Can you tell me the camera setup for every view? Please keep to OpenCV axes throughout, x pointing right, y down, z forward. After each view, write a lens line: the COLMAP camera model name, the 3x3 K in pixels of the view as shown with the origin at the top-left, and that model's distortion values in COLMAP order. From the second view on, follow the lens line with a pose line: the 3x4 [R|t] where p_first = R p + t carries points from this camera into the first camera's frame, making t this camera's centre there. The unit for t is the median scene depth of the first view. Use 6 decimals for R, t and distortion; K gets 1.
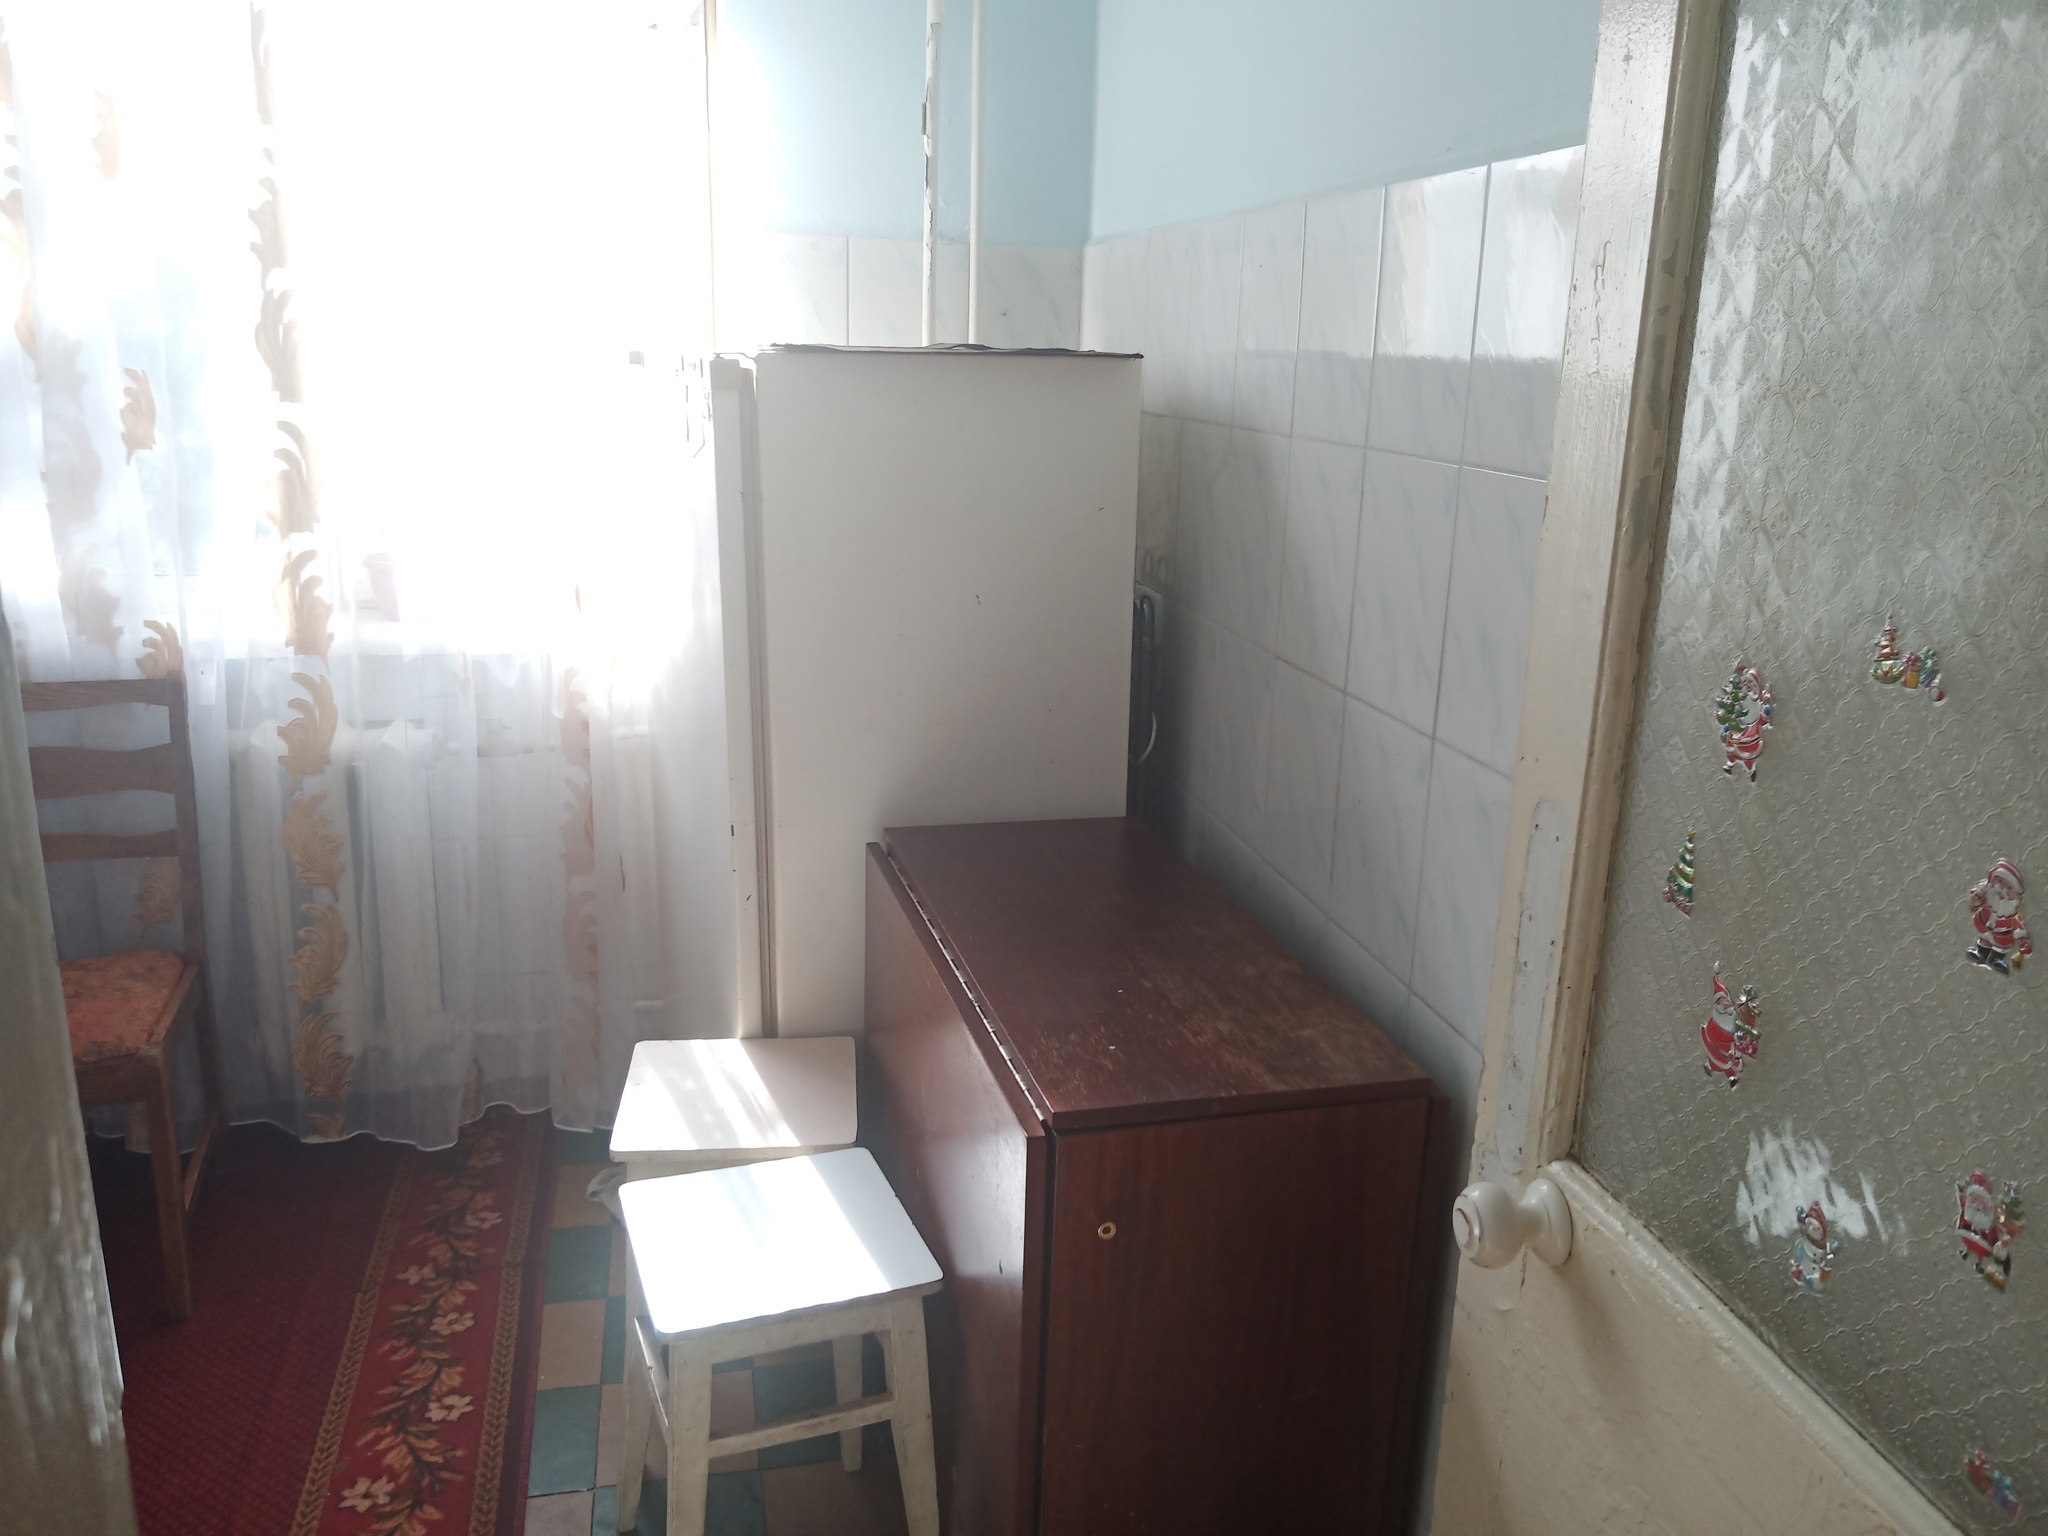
lens RADIAL K [[1578.3, 0, 1025.9], [0, 1578.3, 773.9], [0, 0, 1]] dist [0.039648, -0.072169]
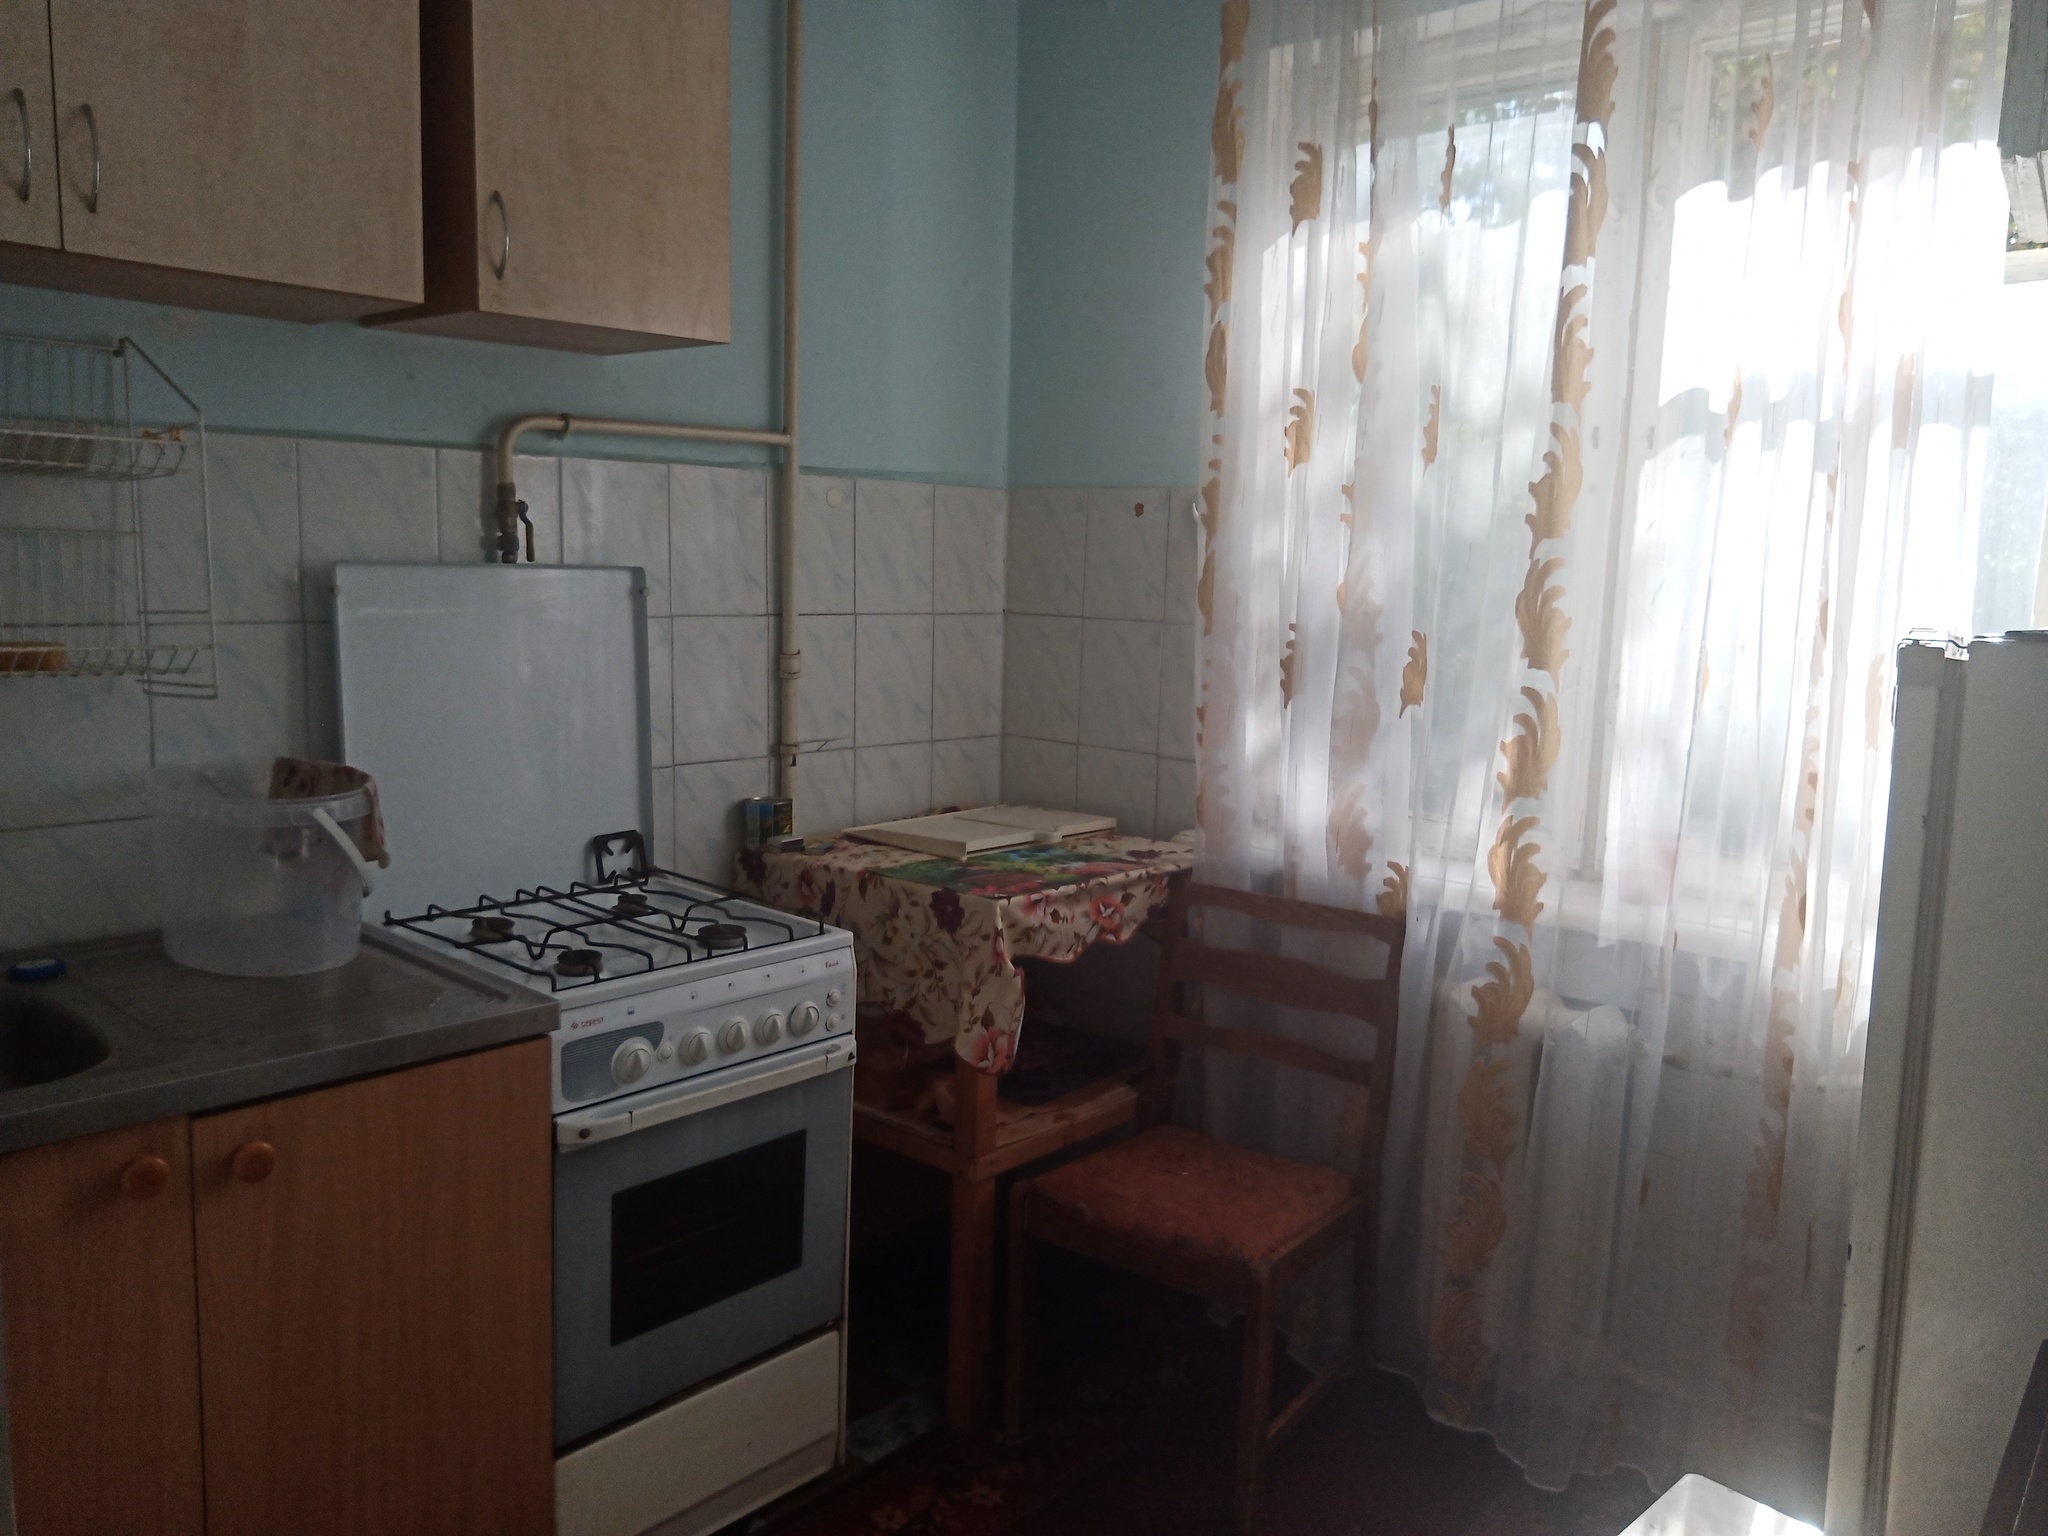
lens RADIAL K [[1578.3, 0, 1032.2], [0, 1578.3, 759.3], [0, 0, 1]] dist [0.039648, -0.072169]
pose [[0.571240, 0.096182, -0.815128, 0.163875], [-0.222122, 0.974168, -0.040715, -0.066914], [0.790156, 0.204316, 0.577848, 0.185039]]
